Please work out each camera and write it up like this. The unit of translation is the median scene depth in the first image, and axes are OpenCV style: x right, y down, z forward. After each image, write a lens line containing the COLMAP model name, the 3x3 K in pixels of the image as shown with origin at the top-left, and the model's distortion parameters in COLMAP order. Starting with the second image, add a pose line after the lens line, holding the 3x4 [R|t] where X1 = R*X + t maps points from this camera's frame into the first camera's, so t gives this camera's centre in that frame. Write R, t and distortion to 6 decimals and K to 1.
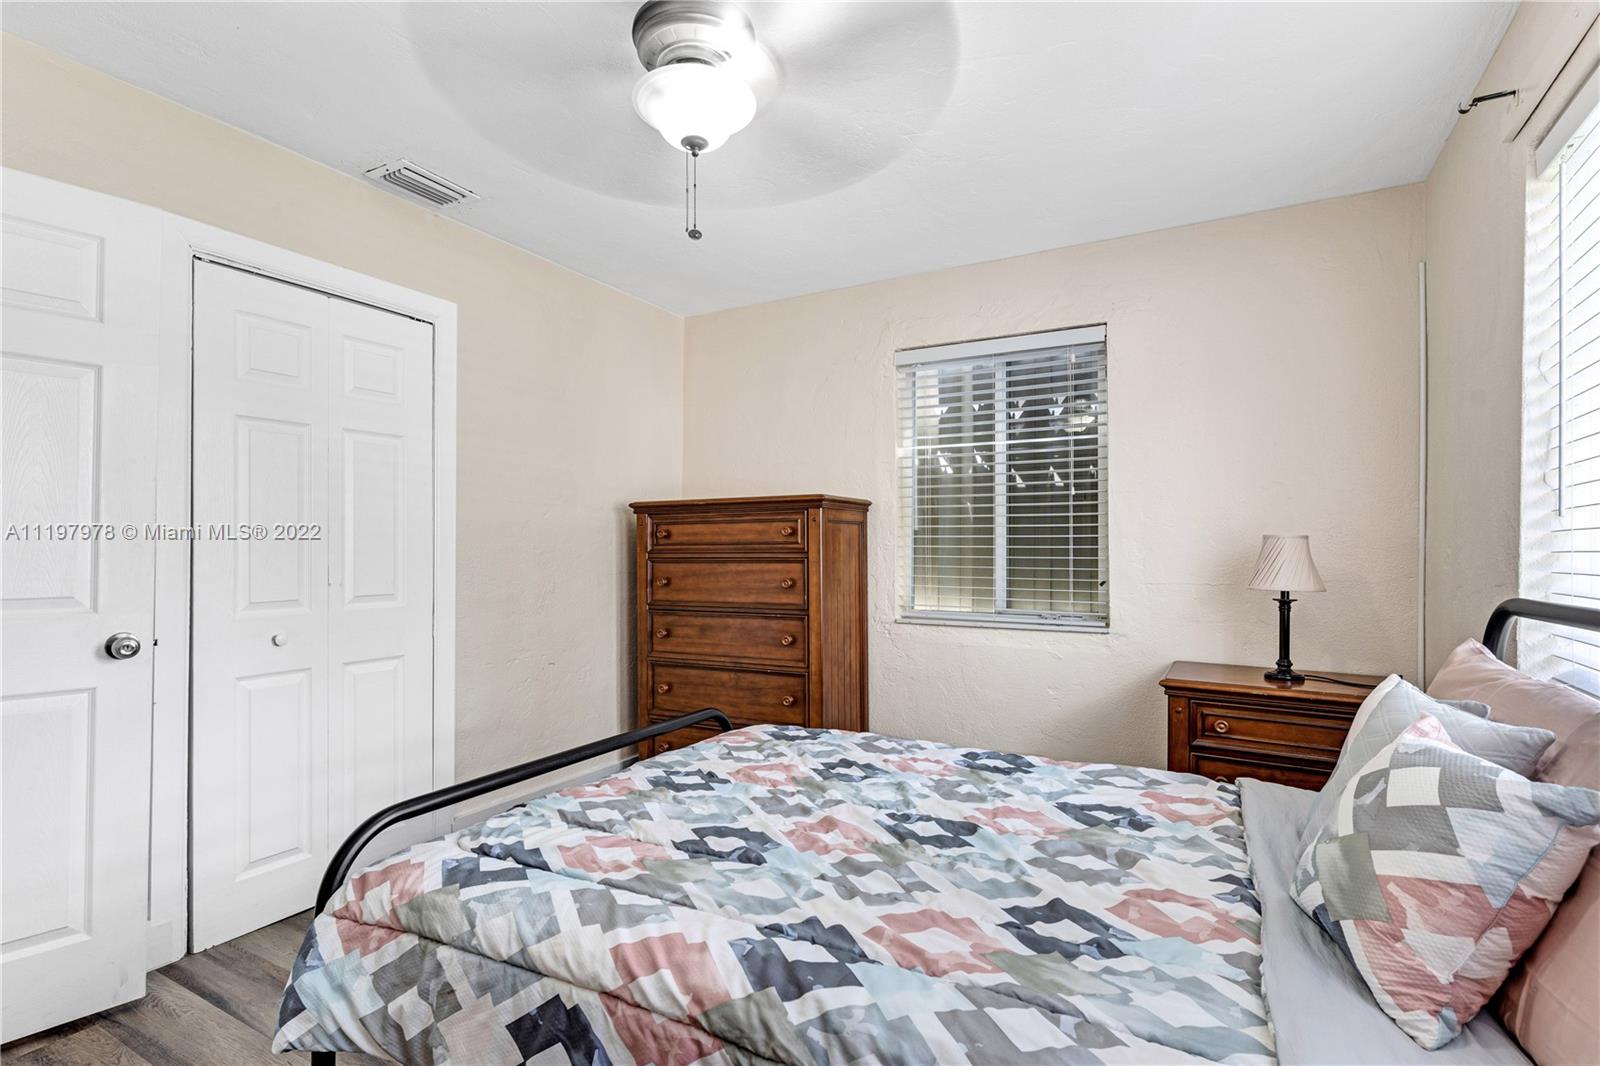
lens RADIAL K [[771.9, 0, 800.0], [0, 771.9, 533.0], [0, 0, 1]] dist [0.002593, 0.000632]
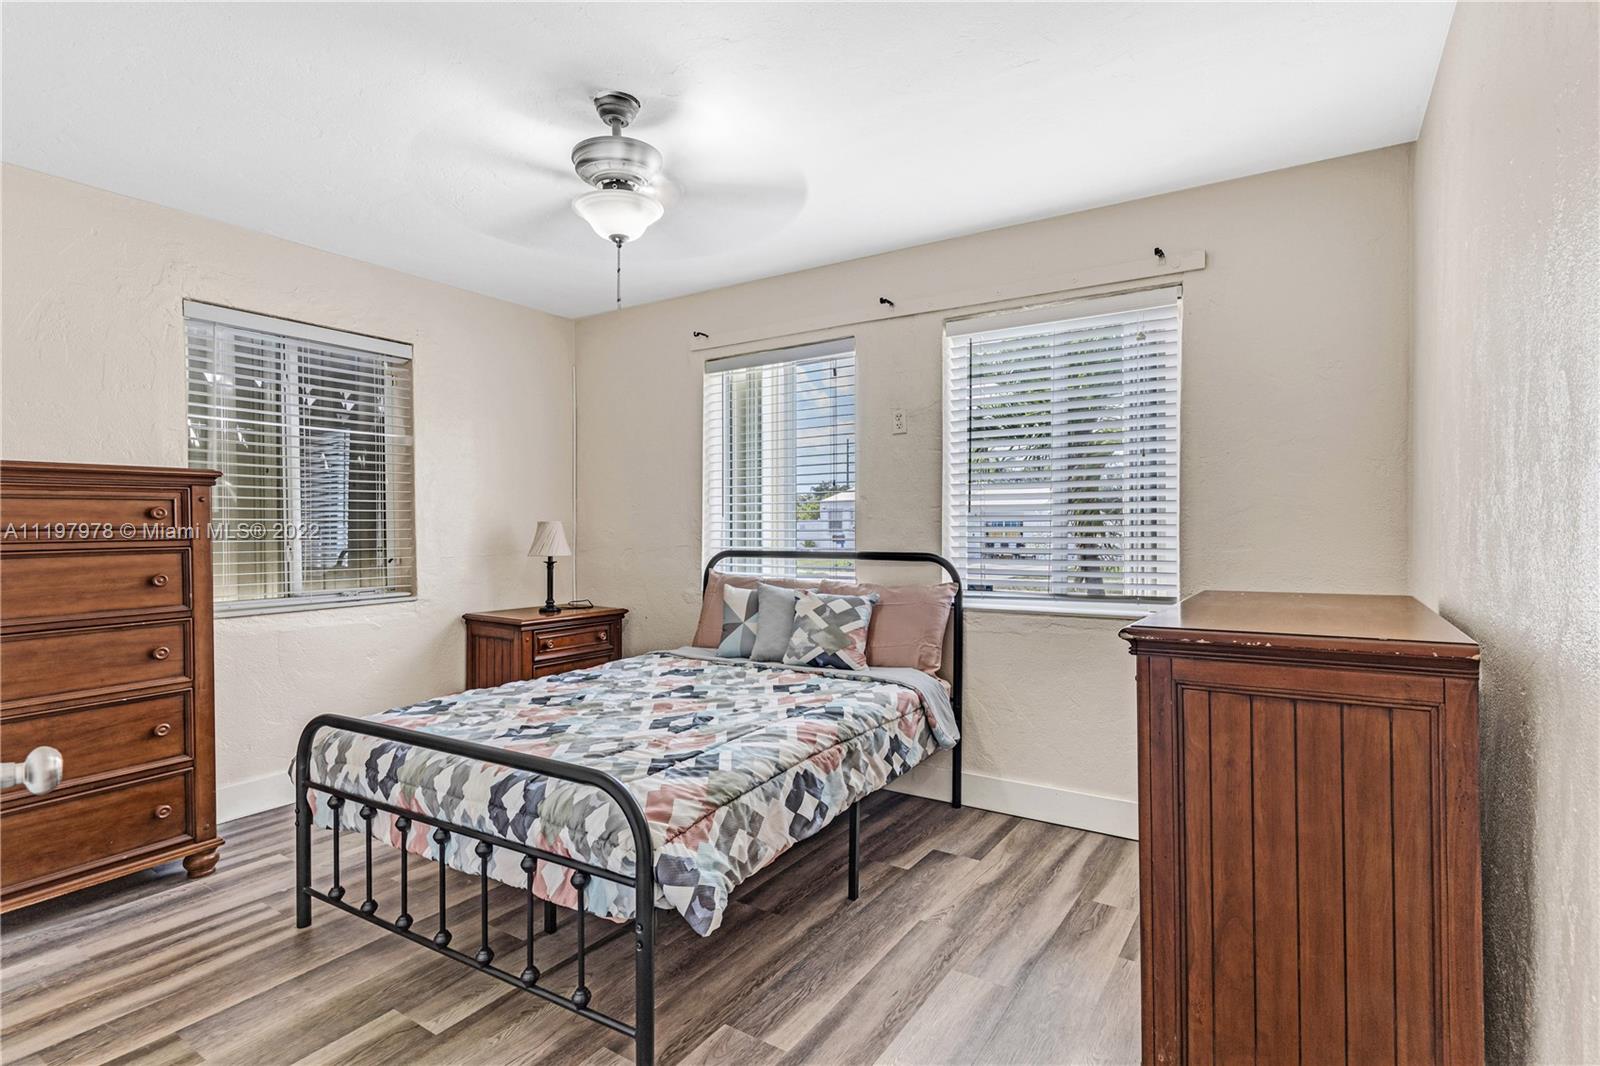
lens RADIAL K [[771.9, 0, 800.0], [0, 771.9, 533.0], [0, 0, 1]] dist [0.002593, 0.000632]
pose [[0.060566, -0.013152, 0.998078, -0.874376], [-0.017918, 0.999738, 0.014261, -0.006029], [-0.998003, -0.018748, 0.060314, 0.354232]]
